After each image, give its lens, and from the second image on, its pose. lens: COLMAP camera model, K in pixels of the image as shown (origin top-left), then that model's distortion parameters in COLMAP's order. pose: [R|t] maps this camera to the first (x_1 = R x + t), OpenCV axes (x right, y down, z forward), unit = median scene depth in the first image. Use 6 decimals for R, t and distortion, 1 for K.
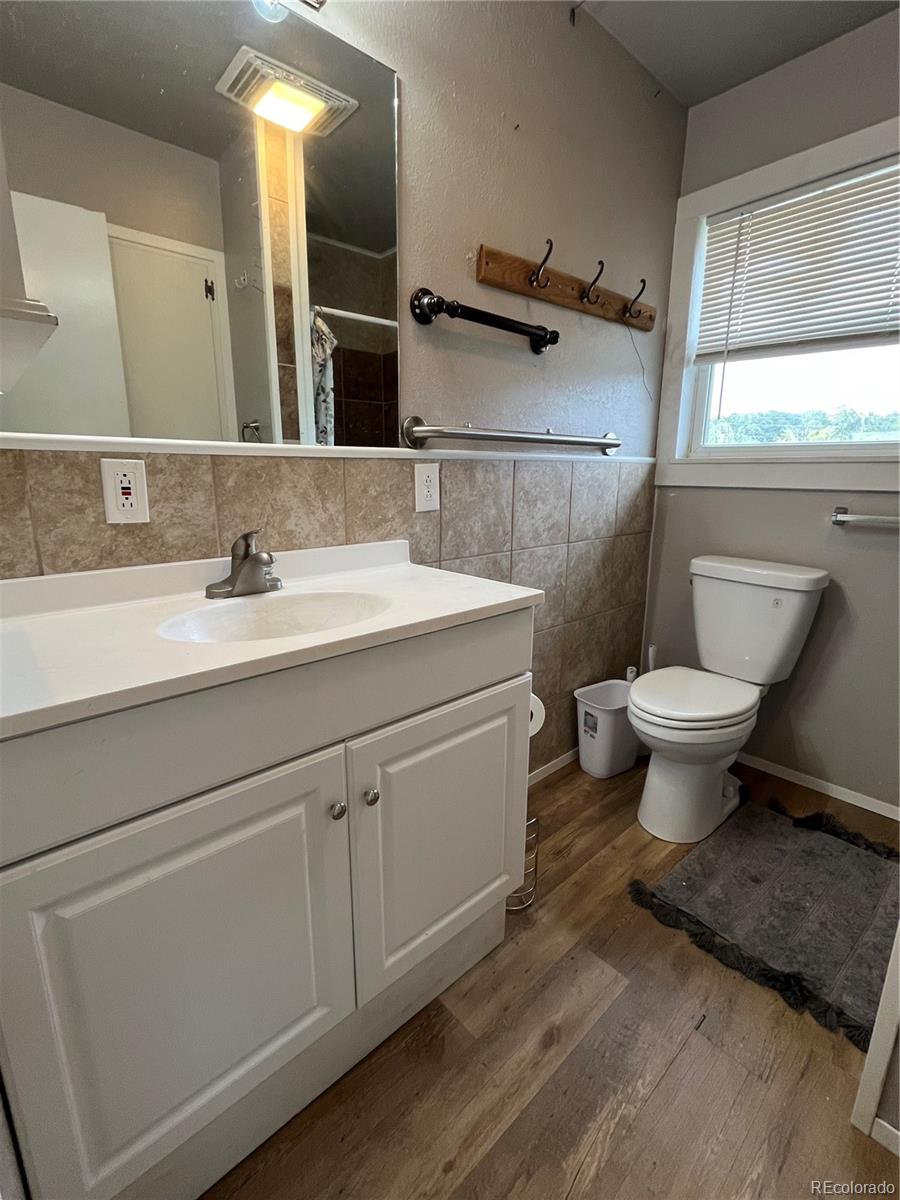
lens RADIAL K [[541.7, 0, 451.9], [0, 541.7, 597.5], [0, 0, 1]] dist [-0.001454, -0.000731]
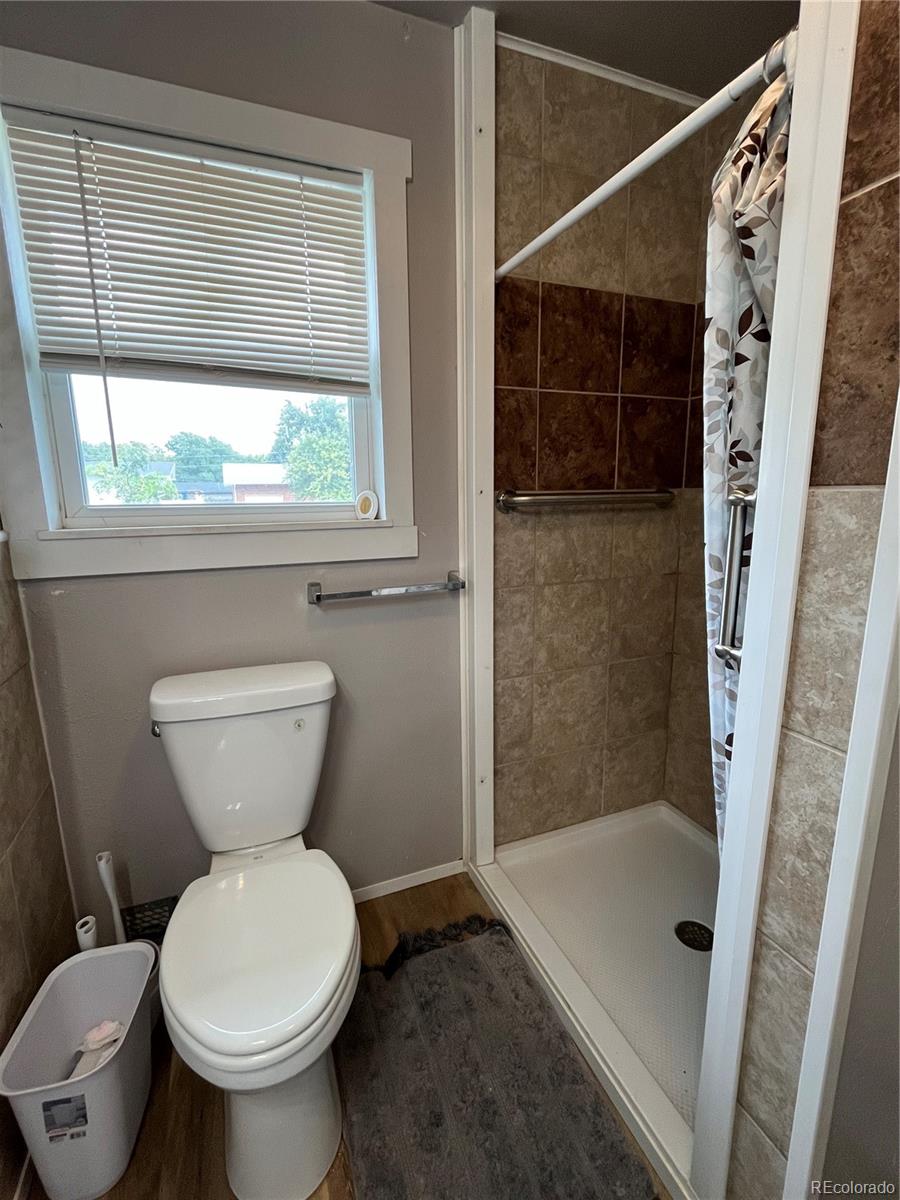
lens RADIAL K [[541.7, 0, 450.1], [0, 541.7, 593.3], [0, 0, 1]] dist [-0.001454, -0.000731]
pose [[0.344918, -0.187145, 0.919787, 0.030154], [0.228576, 0.967169, 0.111070, -0.174954], [-0.910376, 0.171931, 0.376371, 0.456232]]
